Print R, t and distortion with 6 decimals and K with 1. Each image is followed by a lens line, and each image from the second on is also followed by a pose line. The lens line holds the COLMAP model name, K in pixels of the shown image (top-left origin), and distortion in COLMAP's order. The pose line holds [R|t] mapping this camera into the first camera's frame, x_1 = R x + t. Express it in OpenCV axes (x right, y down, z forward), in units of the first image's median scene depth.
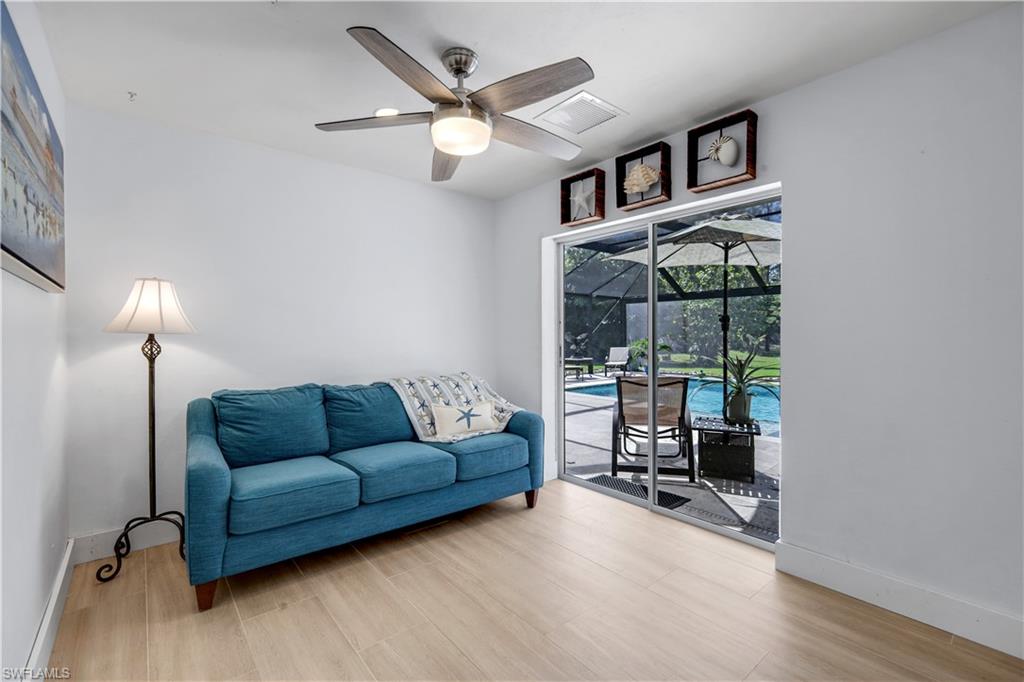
lens RADIAL K [[451.6, 0, 515.9], [0, 451.6, 337.1], [0, 0, 1]] dist [0.002048, -0.000008]
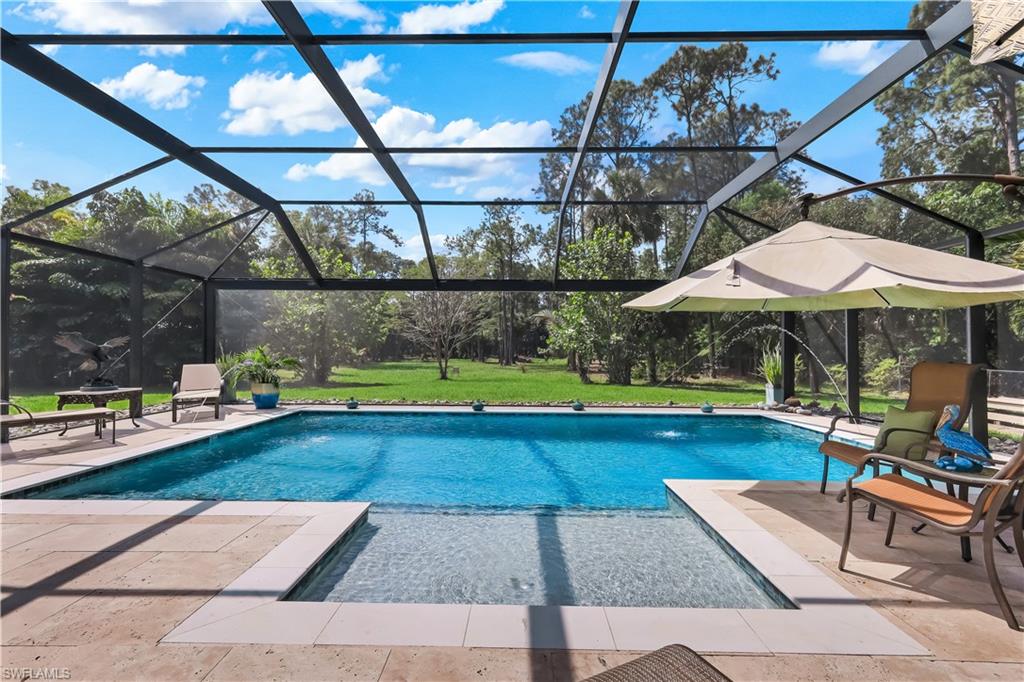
lens RADIAL K [[450.1, 0, 510.1], [0, 450.1, 344.1], [0, 0, 1]] dist [0.002223, 0.000156]
pose [[0.655094, 0.014878, 0.755401, 0.057662], [-0.001667, 0.999832, -0.018246, 0.007484], [-0.755545, 0.010694, 0.655009, 0.353933]]
